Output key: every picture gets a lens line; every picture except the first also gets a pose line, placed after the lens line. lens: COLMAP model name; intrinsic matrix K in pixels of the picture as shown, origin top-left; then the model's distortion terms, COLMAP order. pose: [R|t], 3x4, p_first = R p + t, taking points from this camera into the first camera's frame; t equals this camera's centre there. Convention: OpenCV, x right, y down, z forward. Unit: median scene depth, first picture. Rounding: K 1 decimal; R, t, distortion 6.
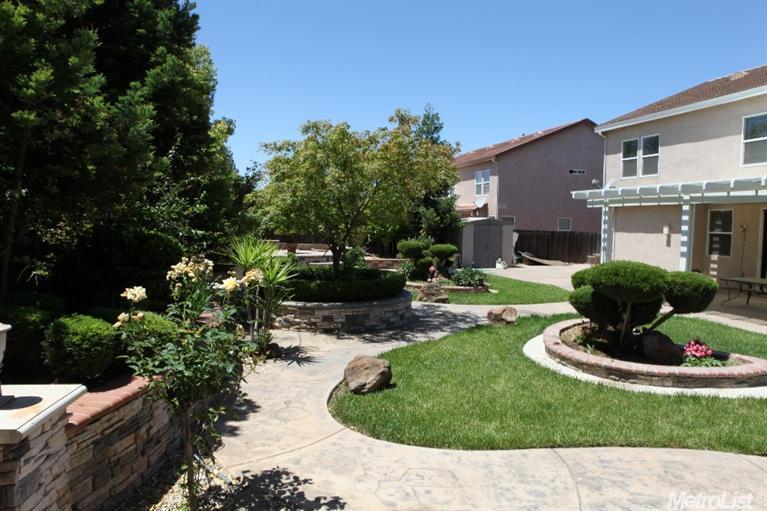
lens RADIAL K [[531.5, 0, 383.8], [0, 531.5, 255.9], [0, 0, 1]] dist [-0.003093, 0.005511]
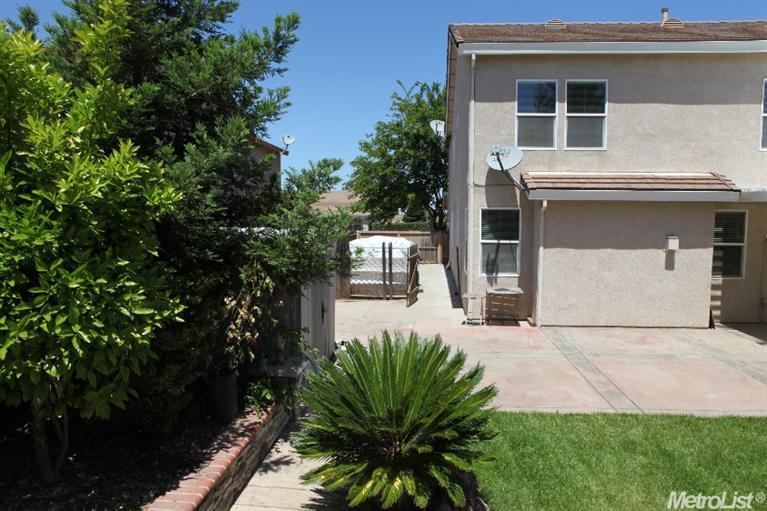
lens RADIAL K [[531.5, 0, 384.7], [0, 531.5, 251.5], [0, 0, 1]] dist [-0.003093, 0.005511]
pose [[0.335594, -0.094062, 0.937299, -0.136423], [0.057171, 0.995202, 0.079403, -0.096670], [-0.940270, 0.026939, 0.339361, 1.000813]]
